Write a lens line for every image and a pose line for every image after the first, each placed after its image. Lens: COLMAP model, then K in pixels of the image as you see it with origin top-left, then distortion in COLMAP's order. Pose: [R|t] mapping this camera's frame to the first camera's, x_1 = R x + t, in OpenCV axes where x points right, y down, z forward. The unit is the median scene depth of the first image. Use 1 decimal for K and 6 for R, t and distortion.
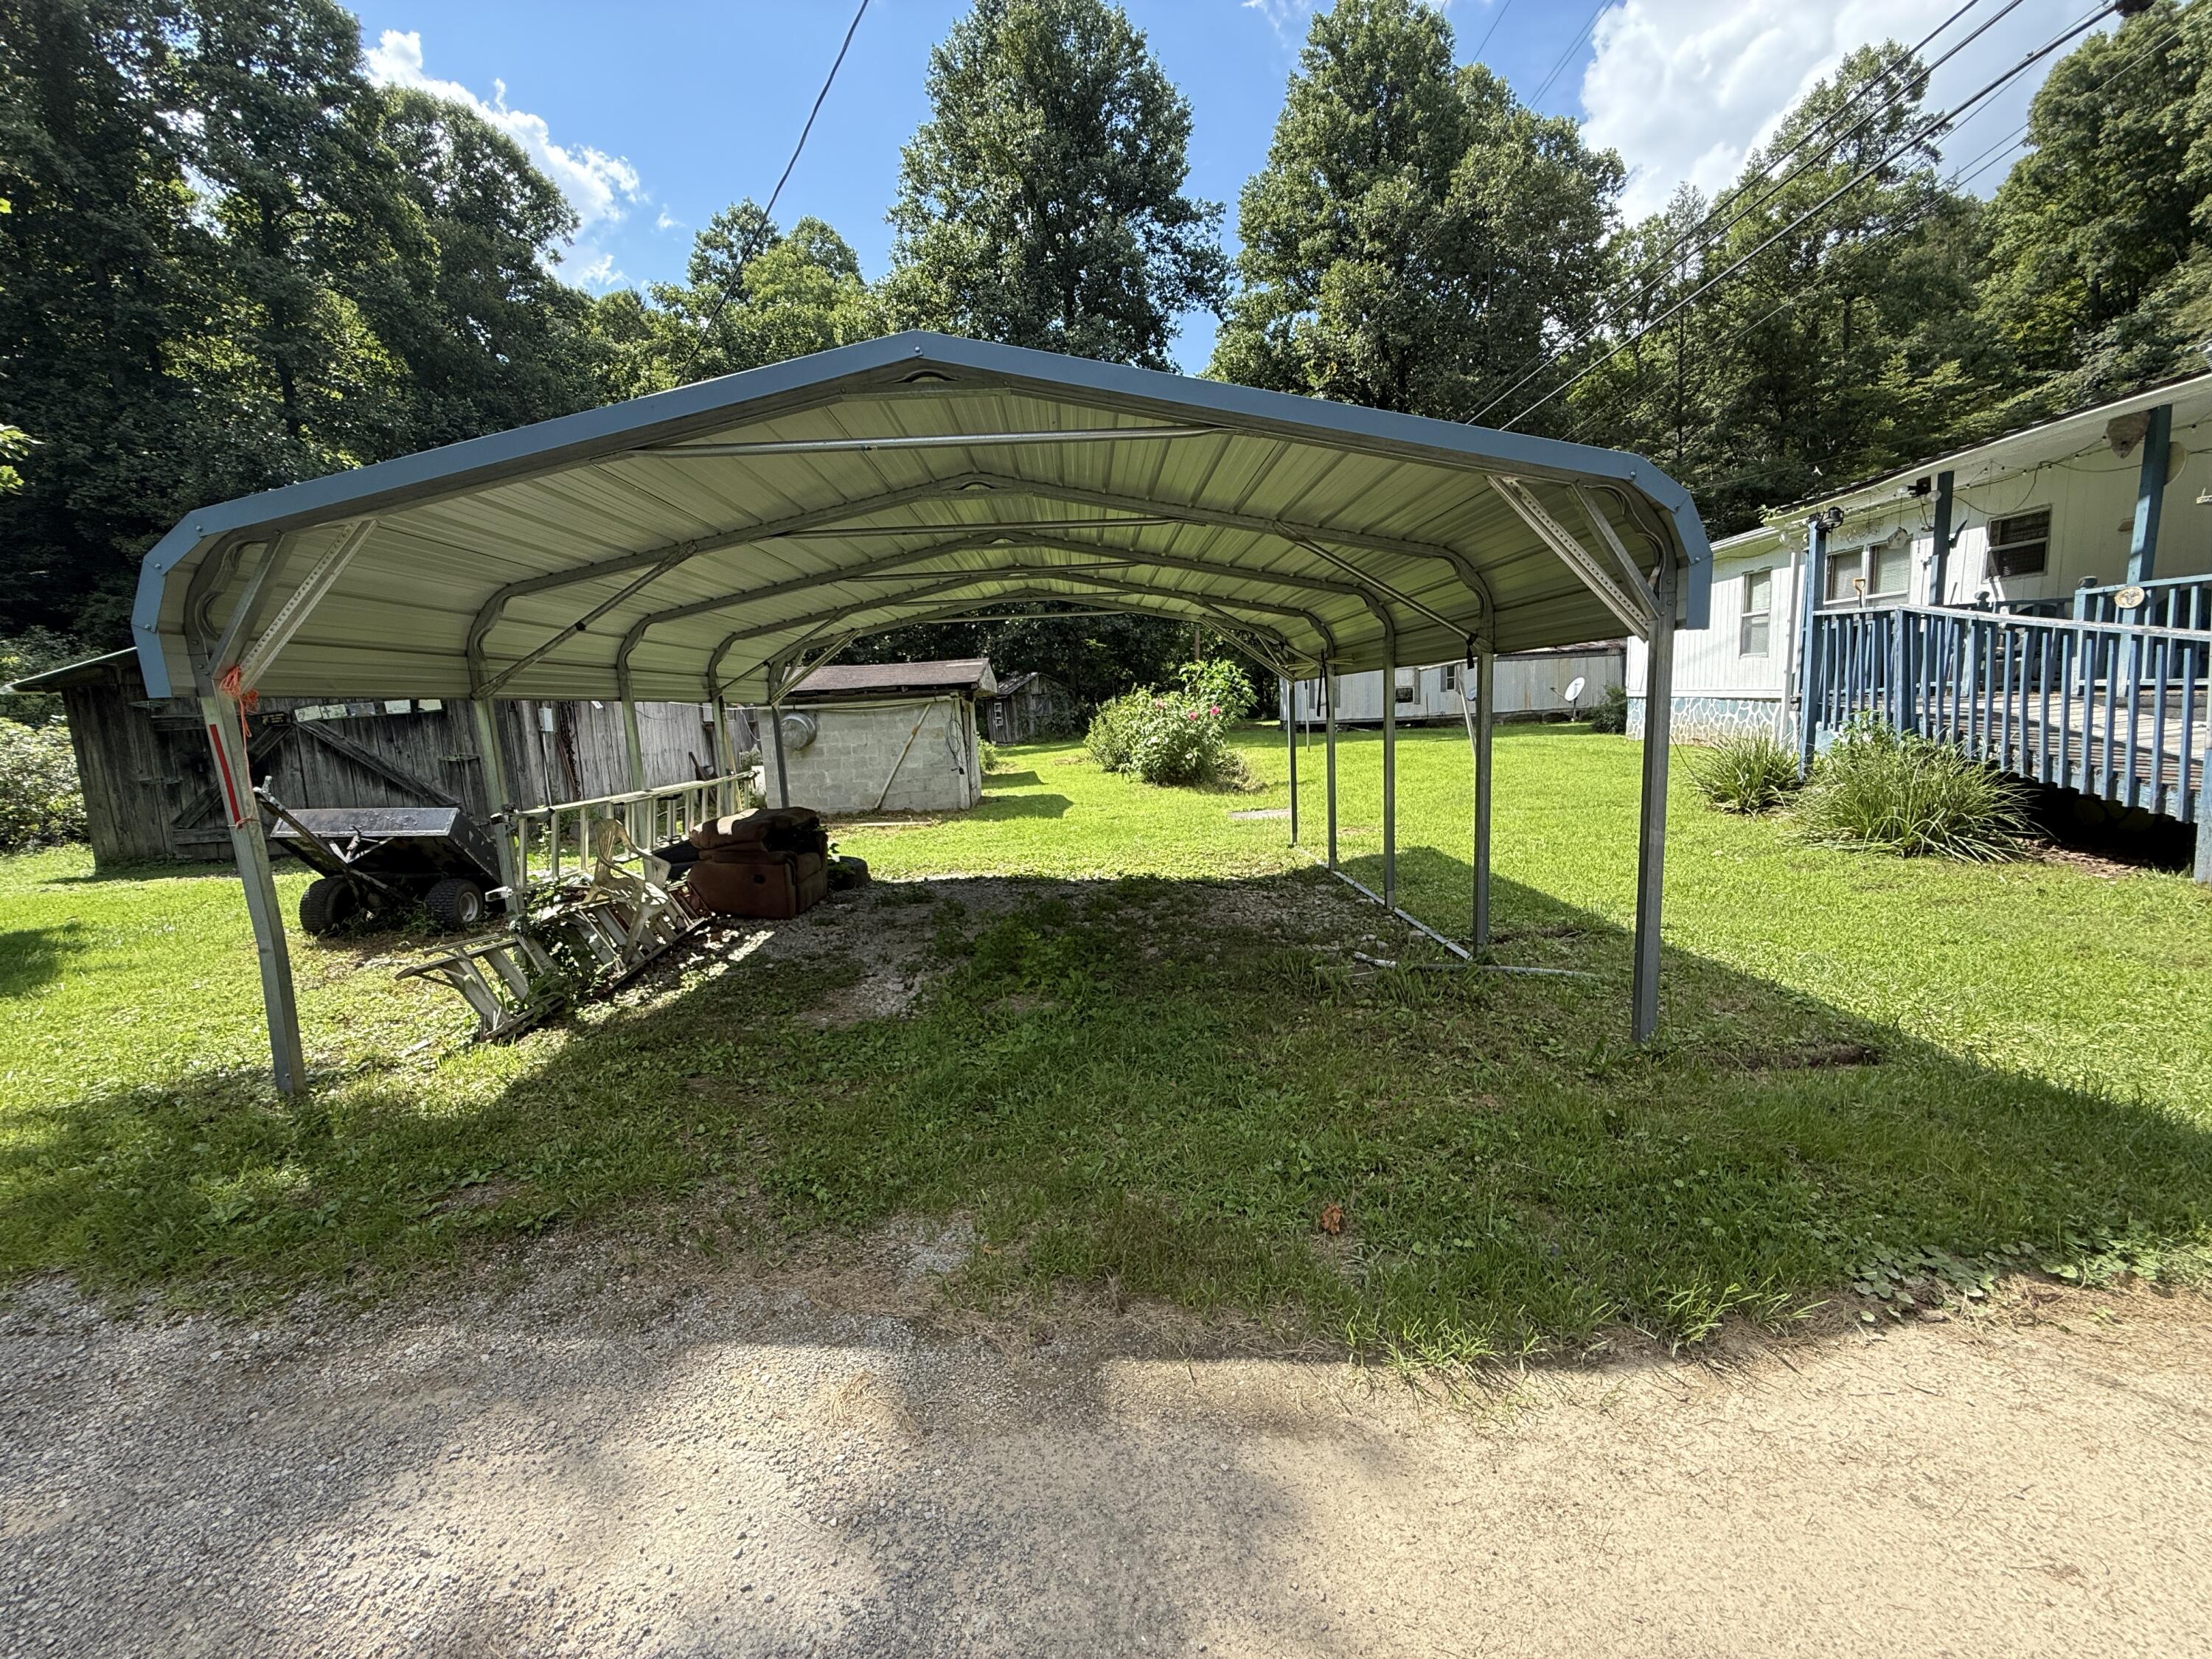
lens RADIAL K [[881.5, 0, 1100.8], [0, 881.5, 827.7], [0, 0, 1]] dist [0.001866, -0.000638]
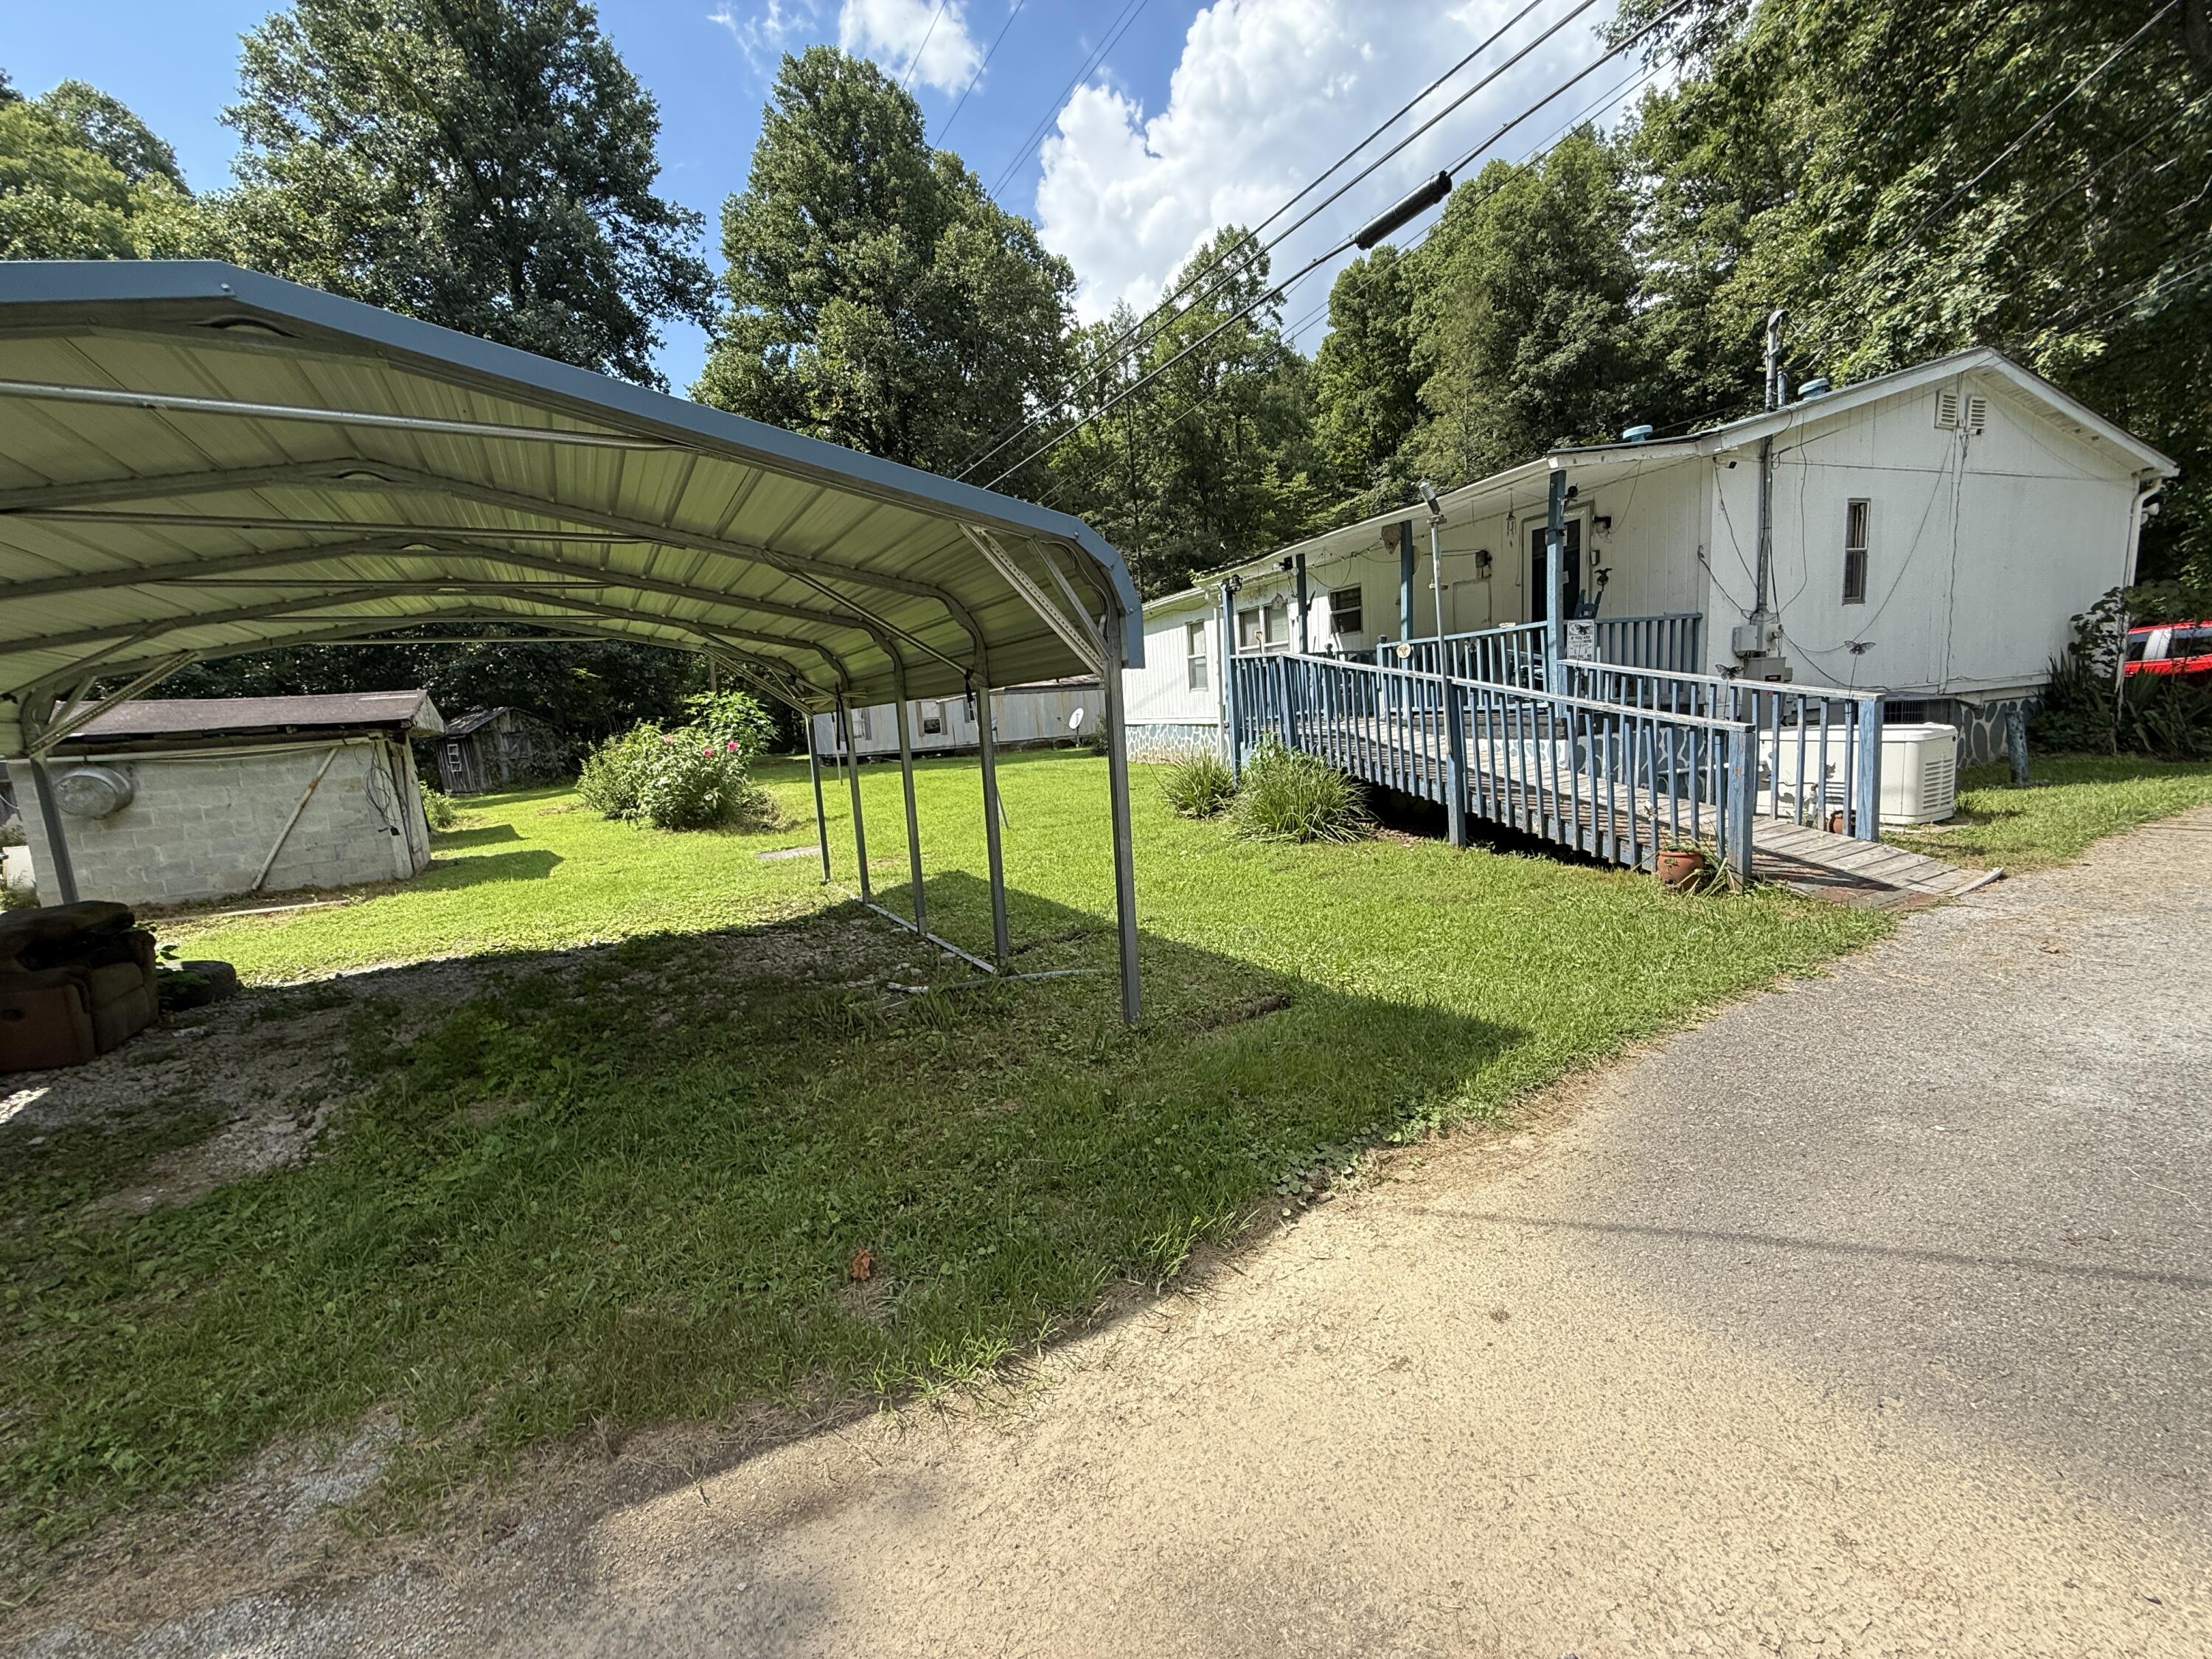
lens RADIAL K [[881.5, 0, 1100.8], [0, 881.5, 827.7], [0, 0, 1]] dist [0.001866, -0.000638]
pose [[0.871458, -0.072952, 0.485015, 0.017806], [0.090316, 0.995835, -0.012492, -0.000429], [-0.482084, 0.054691, 0.874417, -0.001344]]
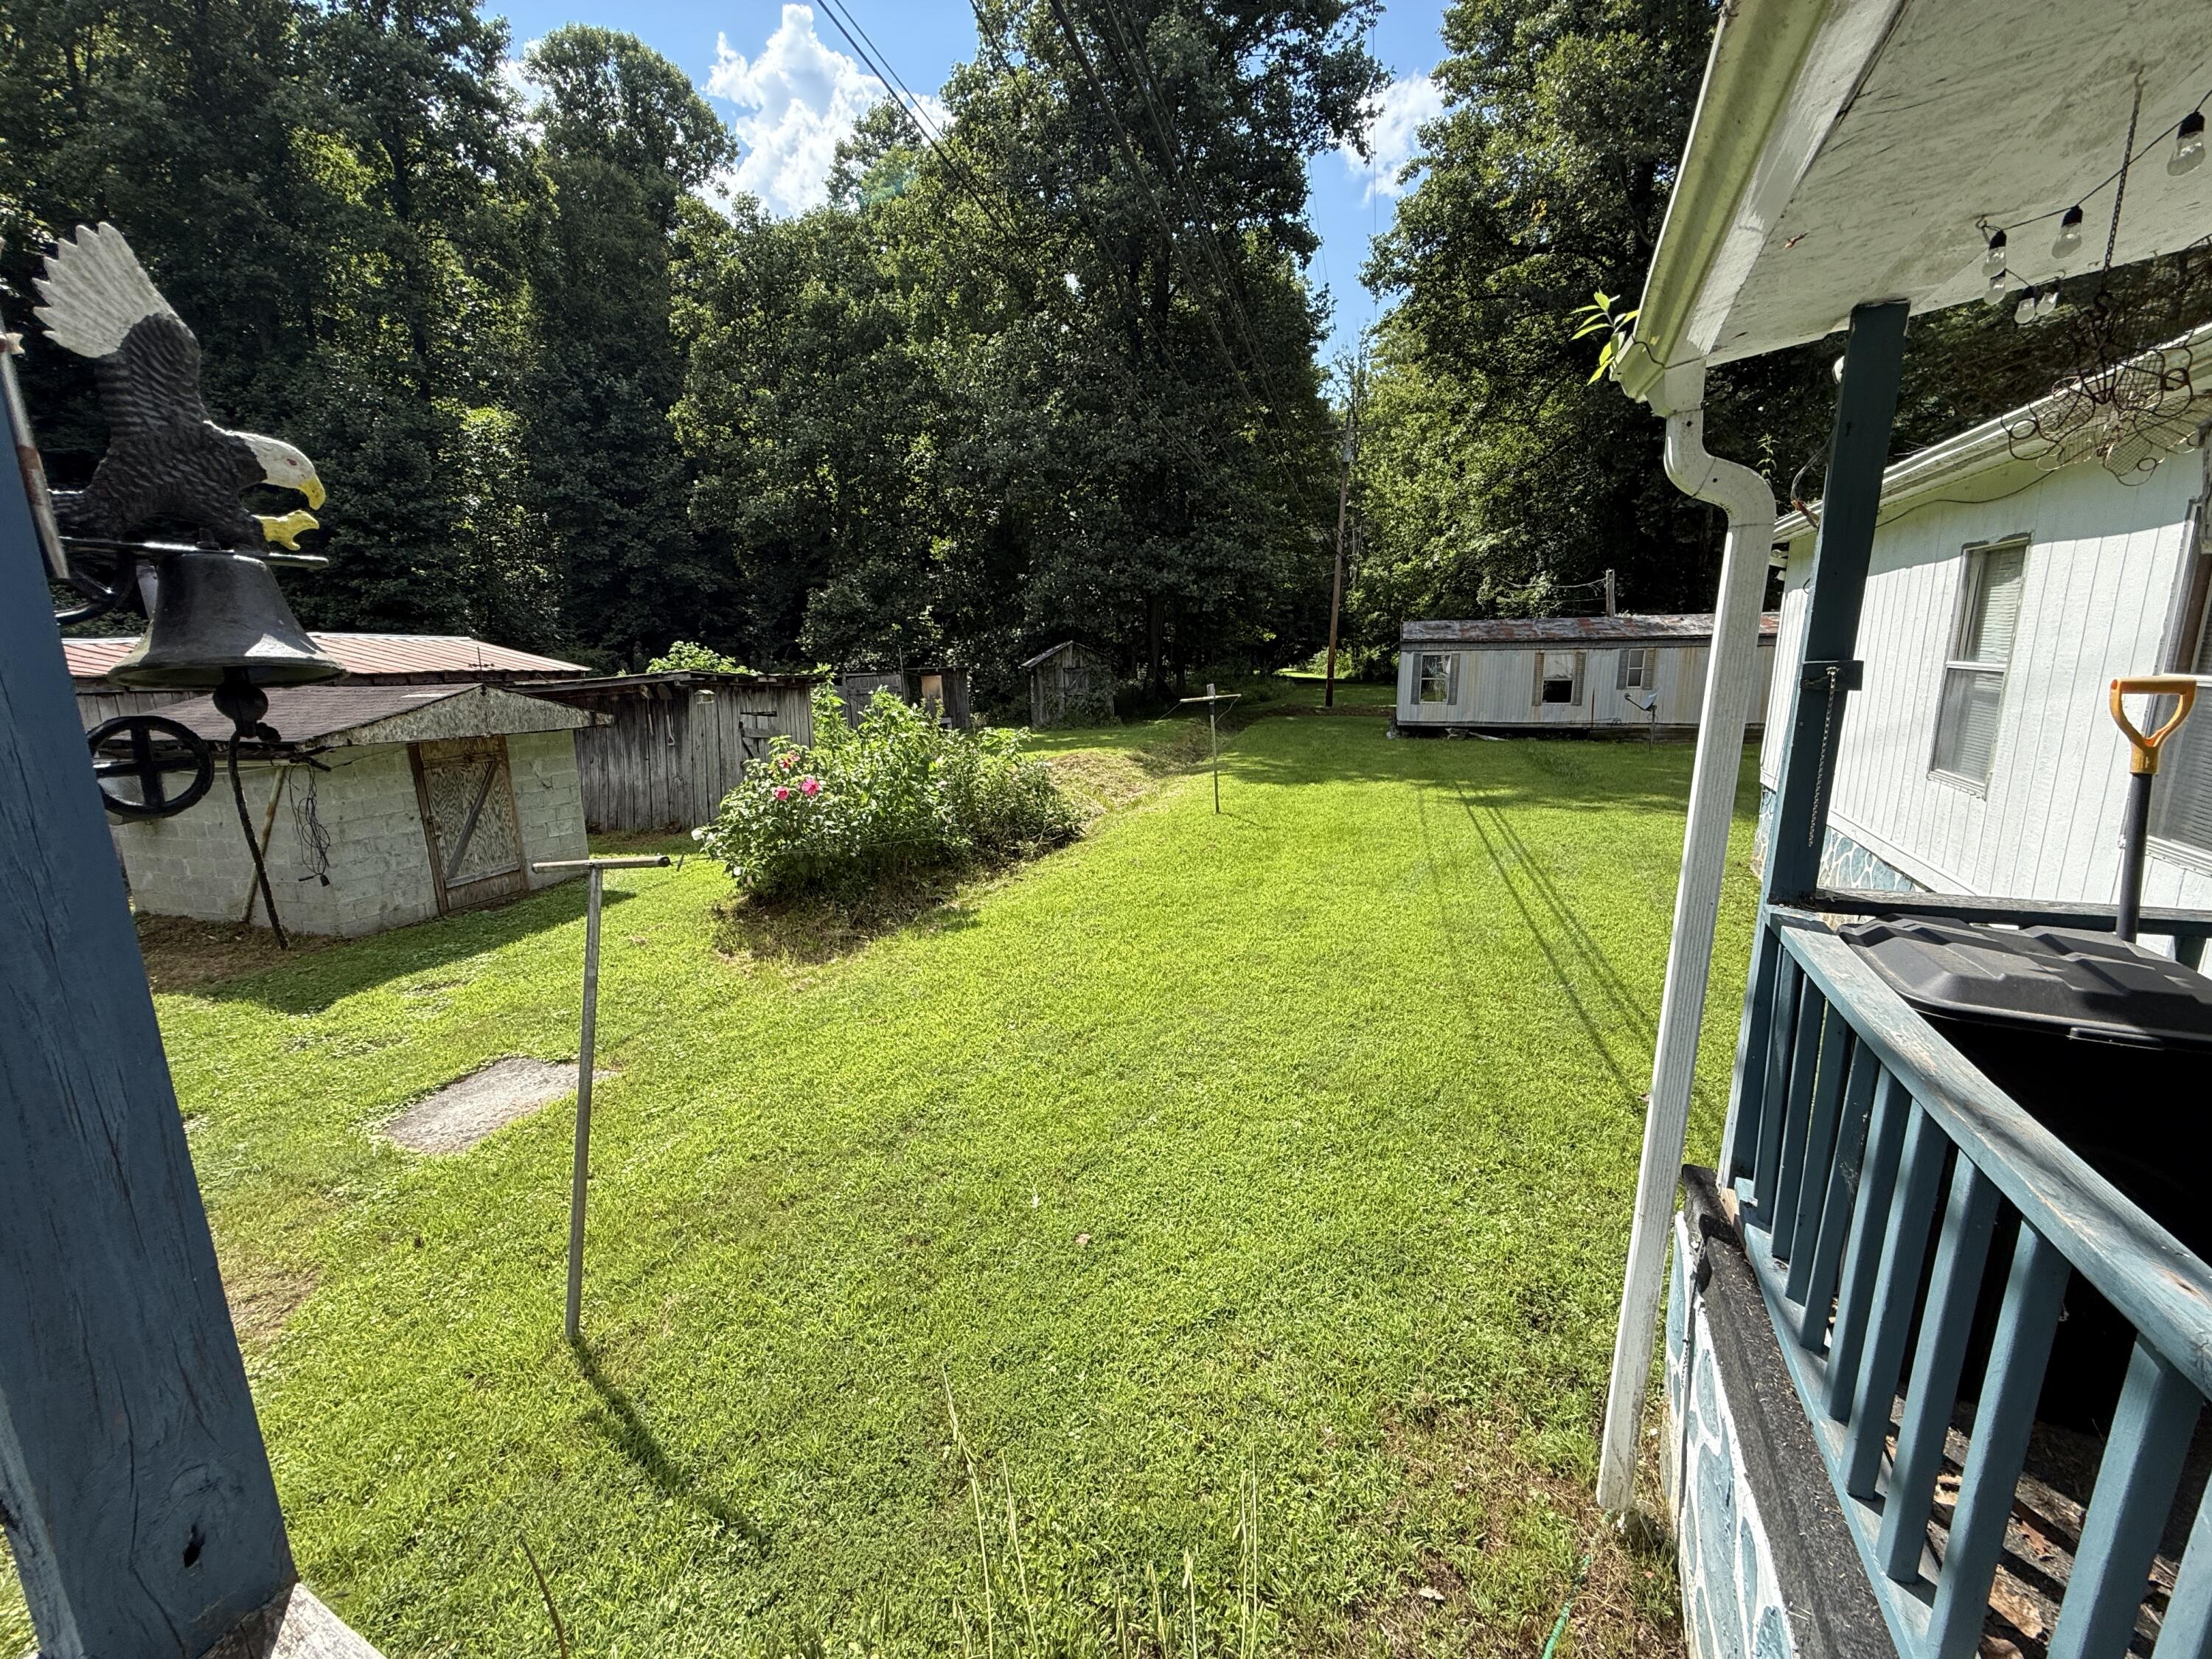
lens RADIAL K [[881.5, 0, 1100.8], [0, 881.5, 827.7], [0, 0, 1]] dist [0.001866, -0.000638]
pose [[0.951224, 0.090481, -0.294934, 1.034289], [-0.068643, 0.994133, 0.083597, -0.367189], [0.300767, -0.059274, 0.951854, 1.106392]]
